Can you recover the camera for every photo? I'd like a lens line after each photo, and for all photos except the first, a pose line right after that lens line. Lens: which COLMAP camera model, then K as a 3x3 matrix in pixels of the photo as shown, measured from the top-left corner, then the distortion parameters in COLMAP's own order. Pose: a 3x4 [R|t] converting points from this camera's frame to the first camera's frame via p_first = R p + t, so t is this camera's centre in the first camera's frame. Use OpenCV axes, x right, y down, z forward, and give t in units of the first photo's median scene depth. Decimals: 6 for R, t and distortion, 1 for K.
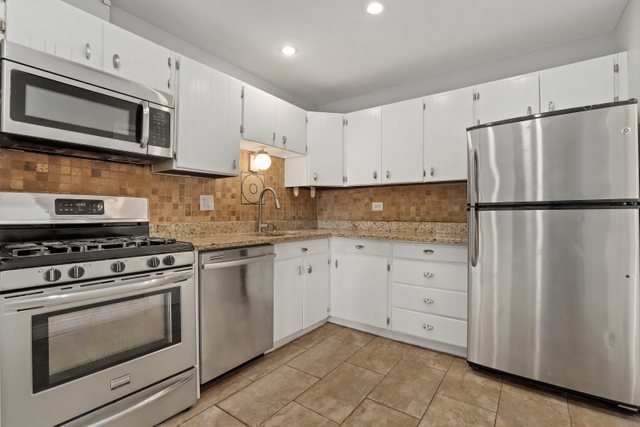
lens RADIAL K [[296.5, 0, 318.2], [0, 296.5, 212.1], [0, 0, 1]] dist [-0.022568, 0.002926]
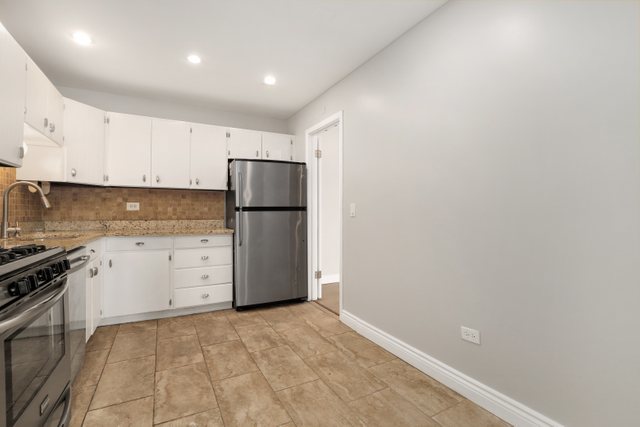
lens RADIAL K [[296.5, 0, 316.4], [0, 296.5, 214.0], [0, 0, 1]] dist [-0.022568, 0.002926]
pose [[0.440123, -0.005594, 0.897920, -0.641891], [-0.003138, 0.999965, 0.007767, -0.003711], [-0.897932, -0.006237, 0.440090, -0.071661]]
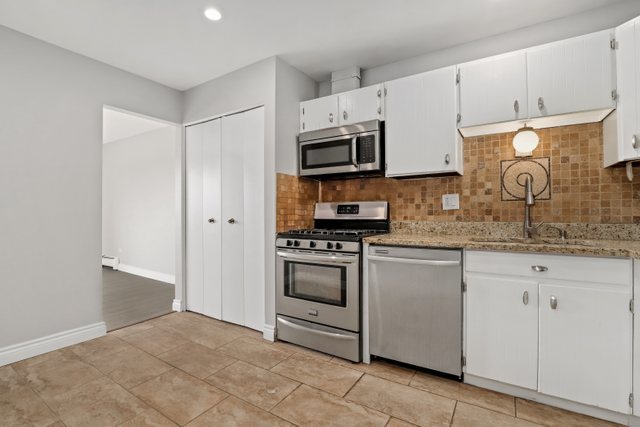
lens RADIAL K [[296.5, 0, 320.4], [0, 296.5, 211.3], [0, 0, 1]] dist [-0.022568, 0.002926]
pose [[0.068444, -0.010491, -0.997600, 0.614771], [0.009114, 0.999910, -0.009890, 0.006084], [0.997613, -0.008415, 0.068533, 0.541430]]
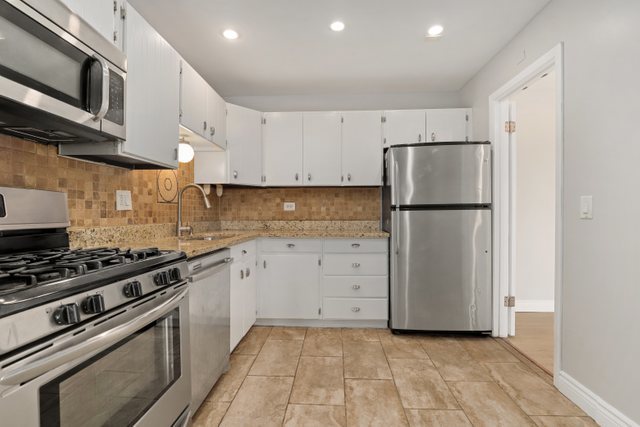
lens RADIAL K [[296.5, 0, 319.7], [0, 296.5, 216.4], [0, 0, 1]] dist [-0.022568, 0.002926]
pose [[0.837635, -0.010342, 0.546132, -0.397248], [0.002431, 0.999881, 0.015206, -0.000436], [-0.546224, -0.011410, 0.837561, 0.093532]]
